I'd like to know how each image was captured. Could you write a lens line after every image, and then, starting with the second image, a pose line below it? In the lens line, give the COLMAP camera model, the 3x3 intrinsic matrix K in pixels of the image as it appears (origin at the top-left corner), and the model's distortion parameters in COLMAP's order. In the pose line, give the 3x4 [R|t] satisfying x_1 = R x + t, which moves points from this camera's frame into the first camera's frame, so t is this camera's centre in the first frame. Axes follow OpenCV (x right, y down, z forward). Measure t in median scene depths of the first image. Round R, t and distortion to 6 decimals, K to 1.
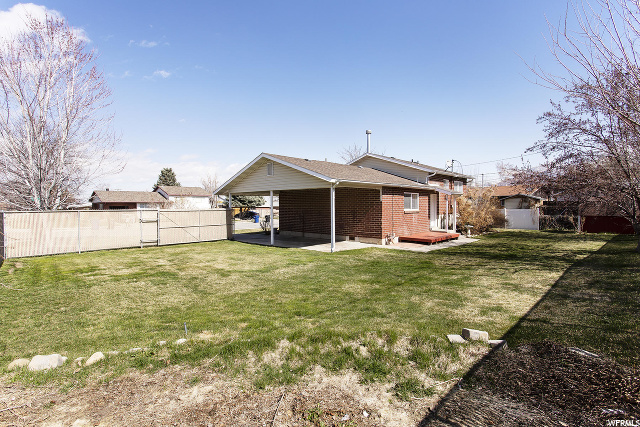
lens RADIAL K [[309.6, 0, 319.3], [0, 309.6, 215.9], [0, 0, 1]] dist [0.003342, 0.001066]
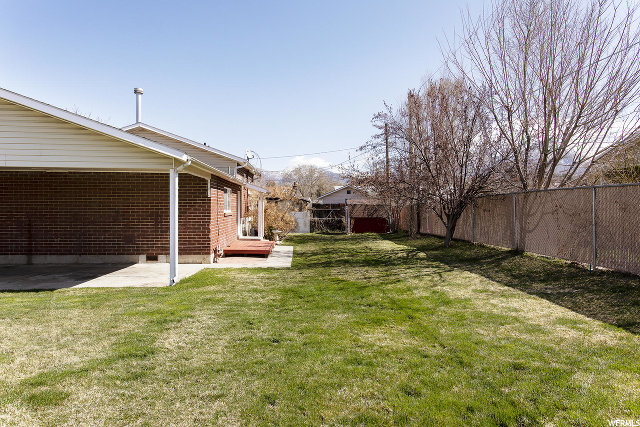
lens RADIAL K [[373.9, 0, 320.0], [0, 373.9, 210.0], [0, 0, 1]] dist [-0.005932, -0.000296]
pose [[0.664162, 0.005971, 0.747565, -0.218259], [0.016262, 0.999616, -0.022431, 0.000715], [-0.747411, 0.027055, 0.663810, 0.268335]]
